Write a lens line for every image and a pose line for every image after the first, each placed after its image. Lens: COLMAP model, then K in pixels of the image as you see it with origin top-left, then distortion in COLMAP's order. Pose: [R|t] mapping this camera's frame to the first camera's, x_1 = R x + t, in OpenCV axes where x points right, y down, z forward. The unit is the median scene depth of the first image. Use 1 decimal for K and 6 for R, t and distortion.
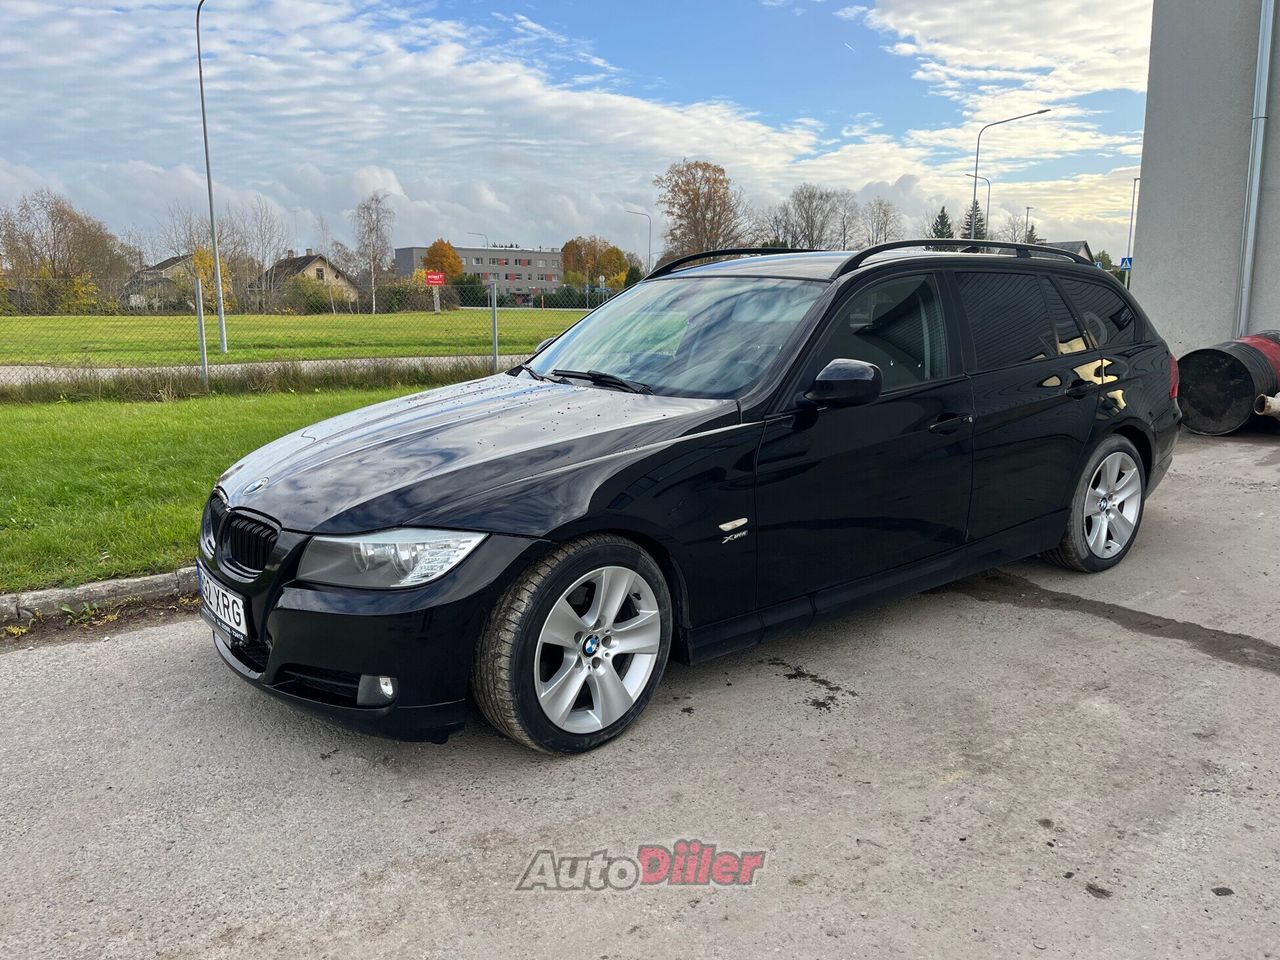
lens RADIAL K [[976.1, 0, 638.6], [0, 976.1, 472.7], [0, 0, 1]] dist [0.067707, -0.090030]
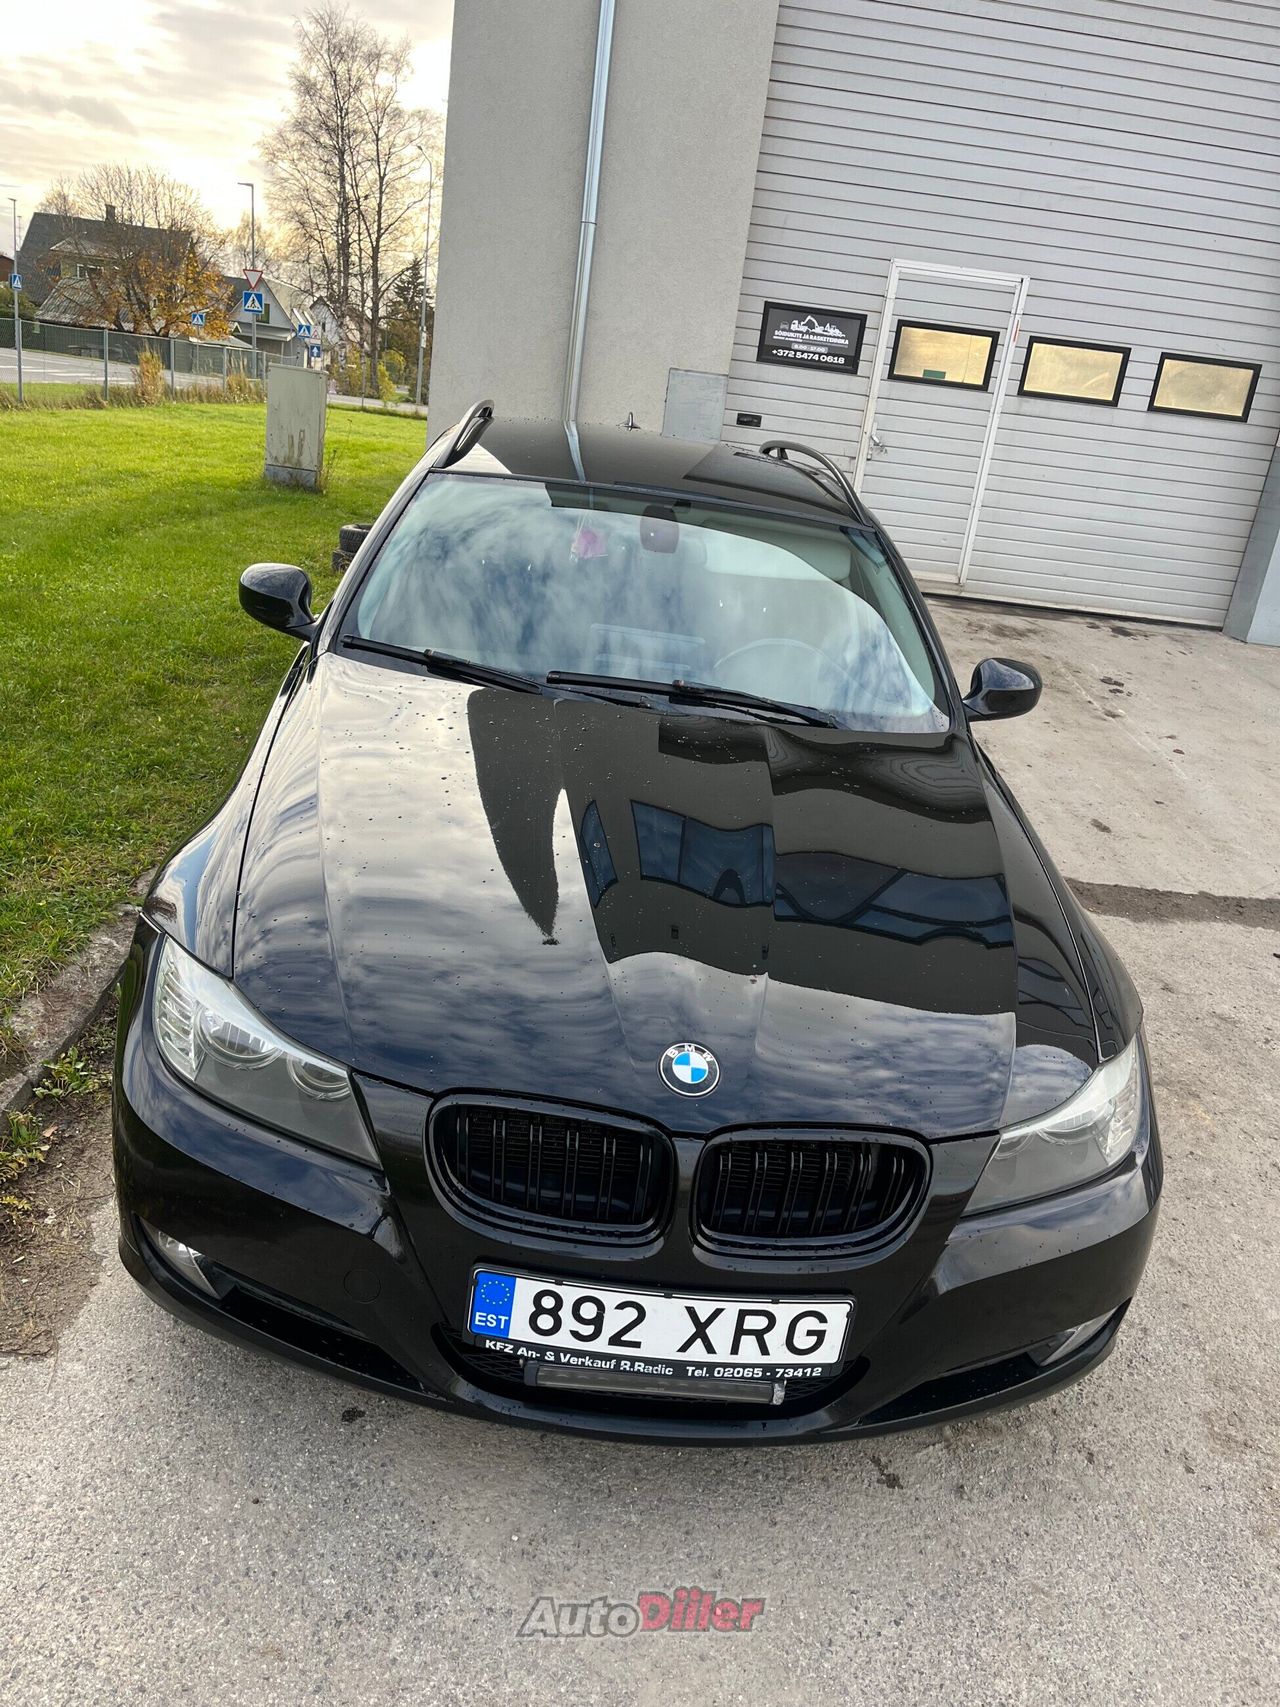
lens RADIAL K [[1301.7, 0, 631.5], [0, 1301.7, 829.5], [0, 0, 1]] dist [0.067707, -0.090030]
pose [[0.555918, -0.192884, 0.808548, -0.374469], [0.021606, 0.975729, 0.217912, -0.097941], [-0.830956, -0.103672, 0.546593, 0.297624]]
